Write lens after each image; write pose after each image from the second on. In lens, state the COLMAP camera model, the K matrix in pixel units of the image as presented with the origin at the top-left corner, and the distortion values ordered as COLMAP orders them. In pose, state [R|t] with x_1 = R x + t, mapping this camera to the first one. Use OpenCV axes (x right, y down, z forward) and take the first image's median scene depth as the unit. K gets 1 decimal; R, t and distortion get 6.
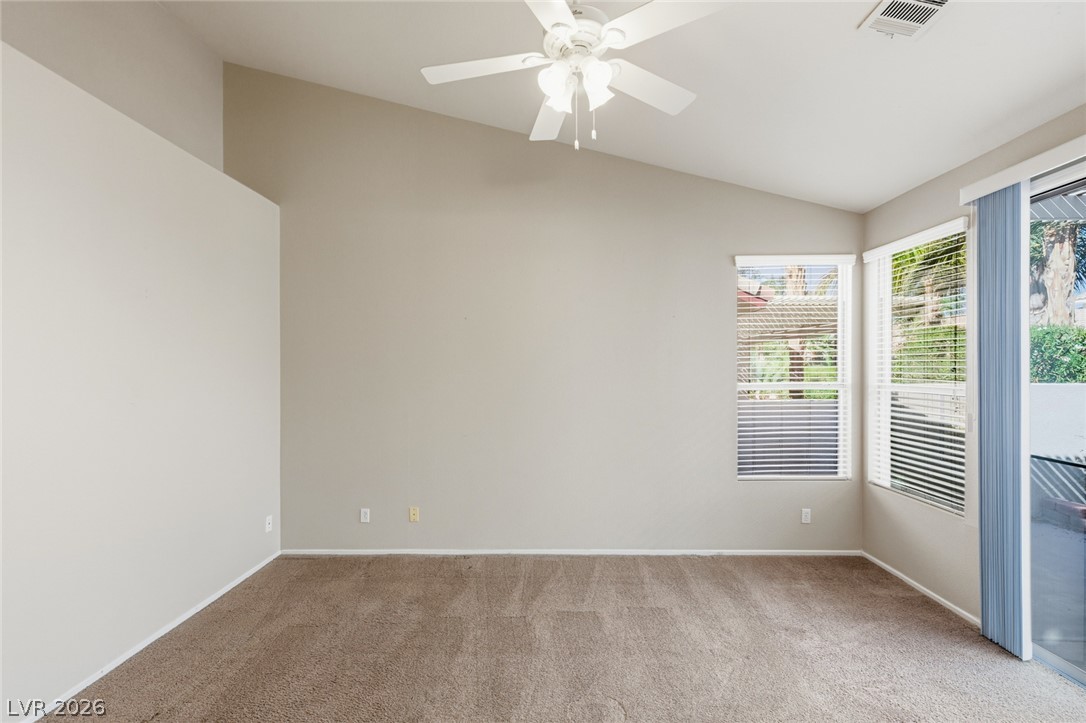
lens RADIAL K [[495.0, 0, 540.7], [0, 495.0, 366.0], [0, 0, 1]] dist [-0.003634, -0.000591]
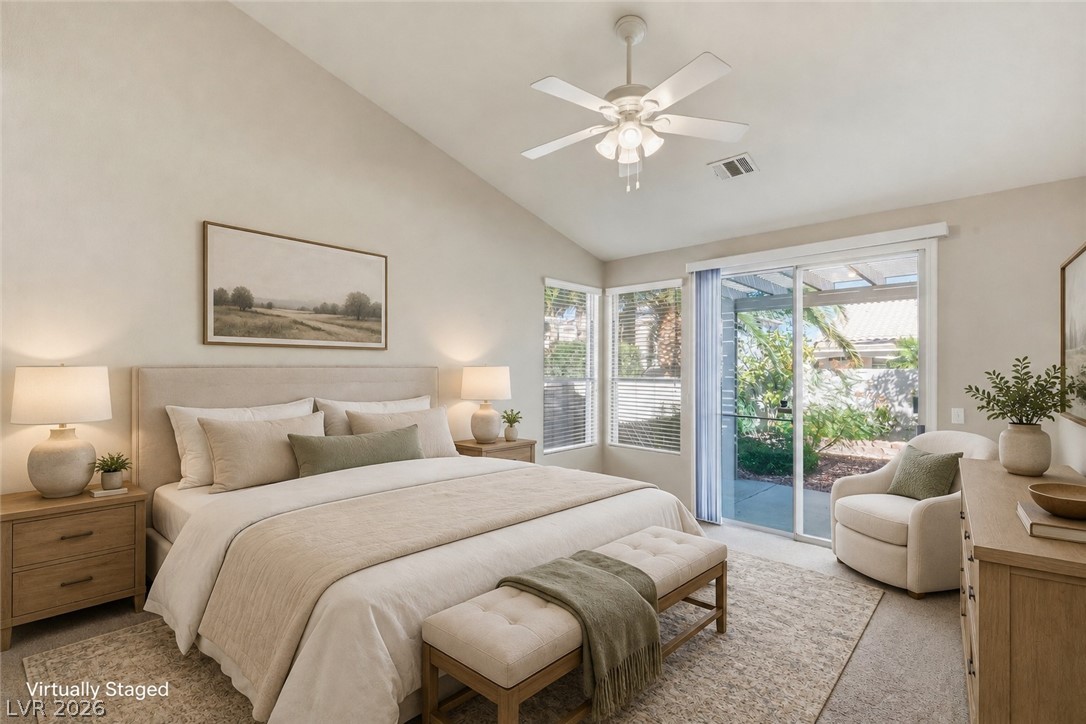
lens RADIAL K [[495.0, 0, 539.7], [0, 495.0, 366.0], [0, 0, 1]] dist [-0.003634, -0.000591]
pose [[0.672880, 0.013439, 0.739630, -0.561217], [-0.009998, 0.999909, -0.009073, 0.015886], [-0.739684, -0.001290, 0.672953, 0.158859]]
